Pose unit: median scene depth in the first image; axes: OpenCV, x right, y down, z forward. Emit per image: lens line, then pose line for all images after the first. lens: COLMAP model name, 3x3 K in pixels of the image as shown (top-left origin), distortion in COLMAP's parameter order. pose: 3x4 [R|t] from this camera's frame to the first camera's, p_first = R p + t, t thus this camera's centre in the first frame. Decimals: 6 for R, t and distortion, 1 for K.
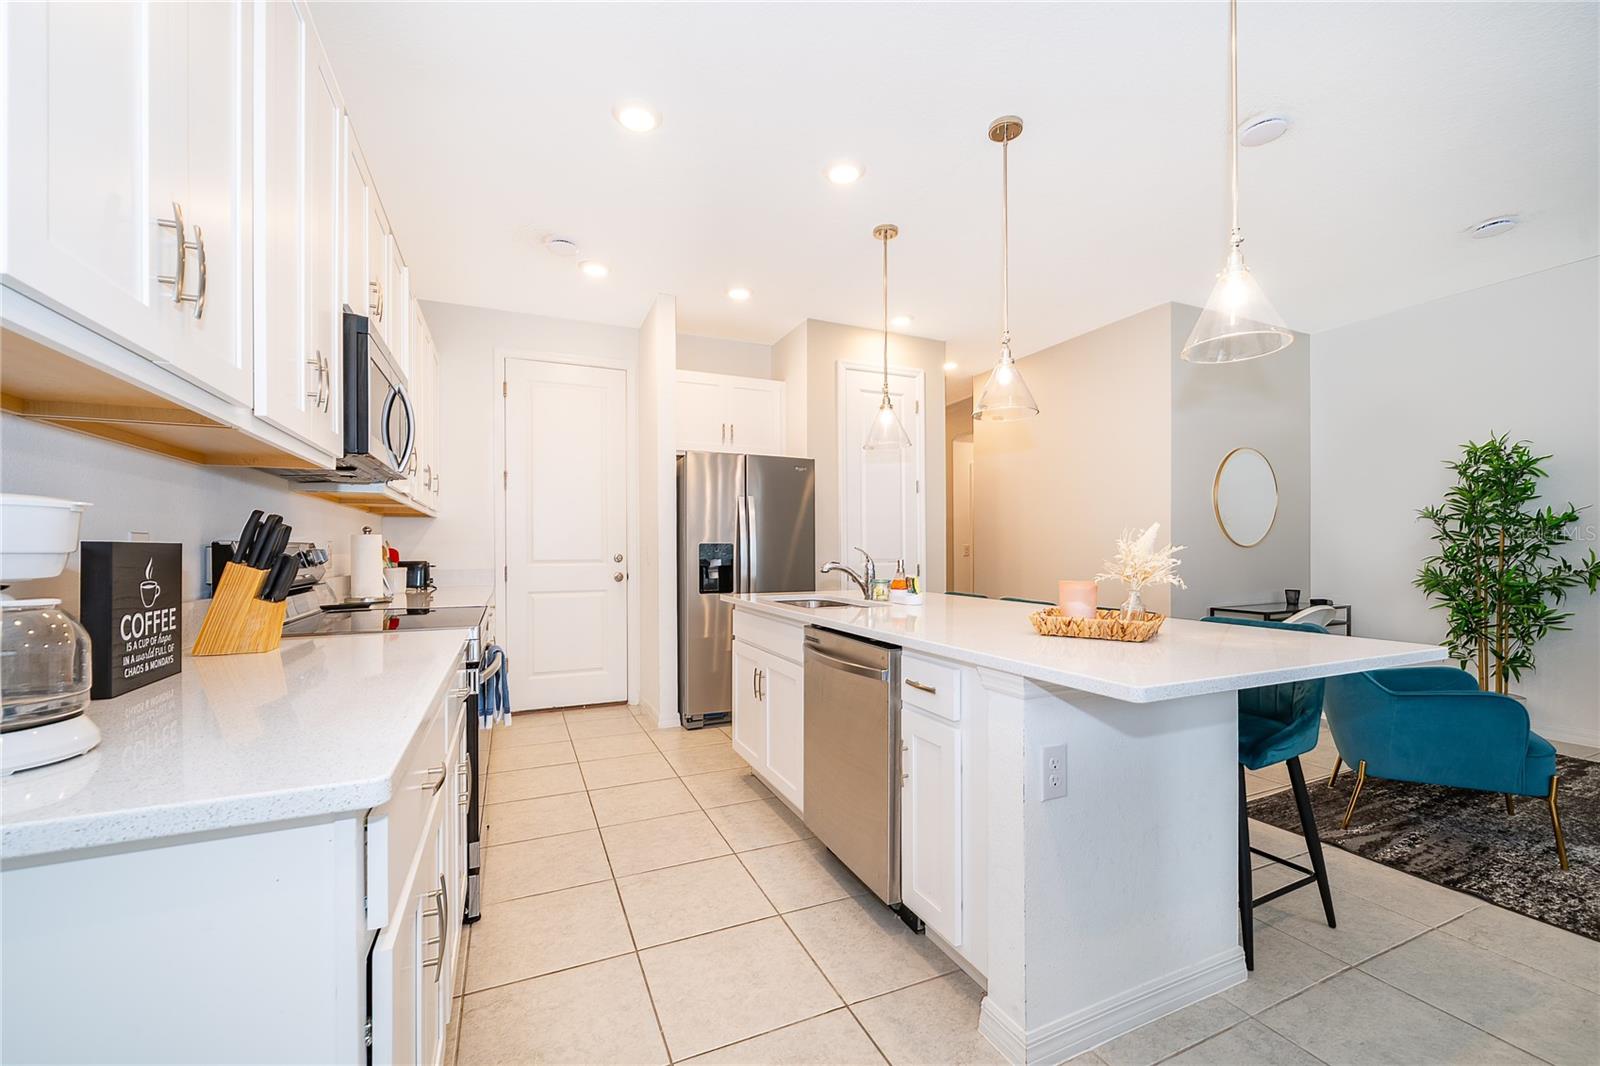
lens RADIAL K [[638.9, 0, 802.7], [0, 638.9, 553.9], [0, 0, 1]] dist [-0.002085, -0.000157]
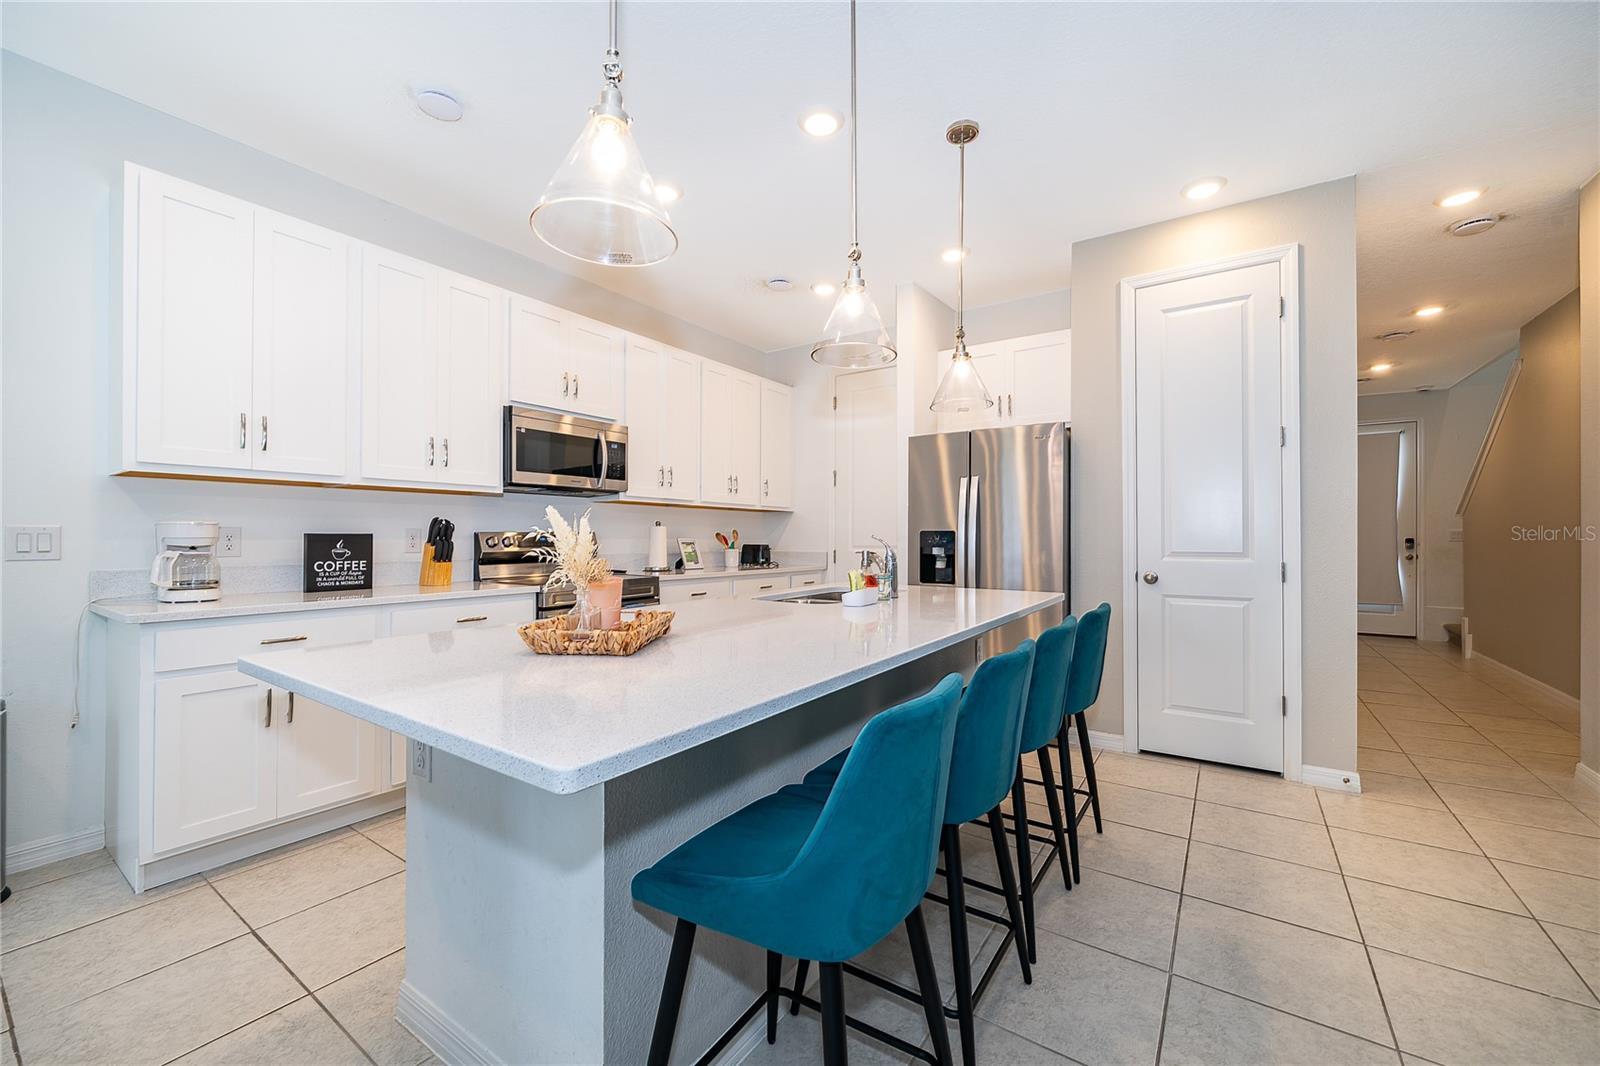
lens RADIAL K [[639.7, 0, 803.5], [0, 639.7, 525.9], [0, 0, 1]] dist [-0.001178, -0.000033]
pose [[0.517060, -0.012089, -0.855864, 0.560482], [-0.008271, 0.999783, -0.019119, -0.003915], [0.855909, 0.016964, 0.516847, 0.346622]]
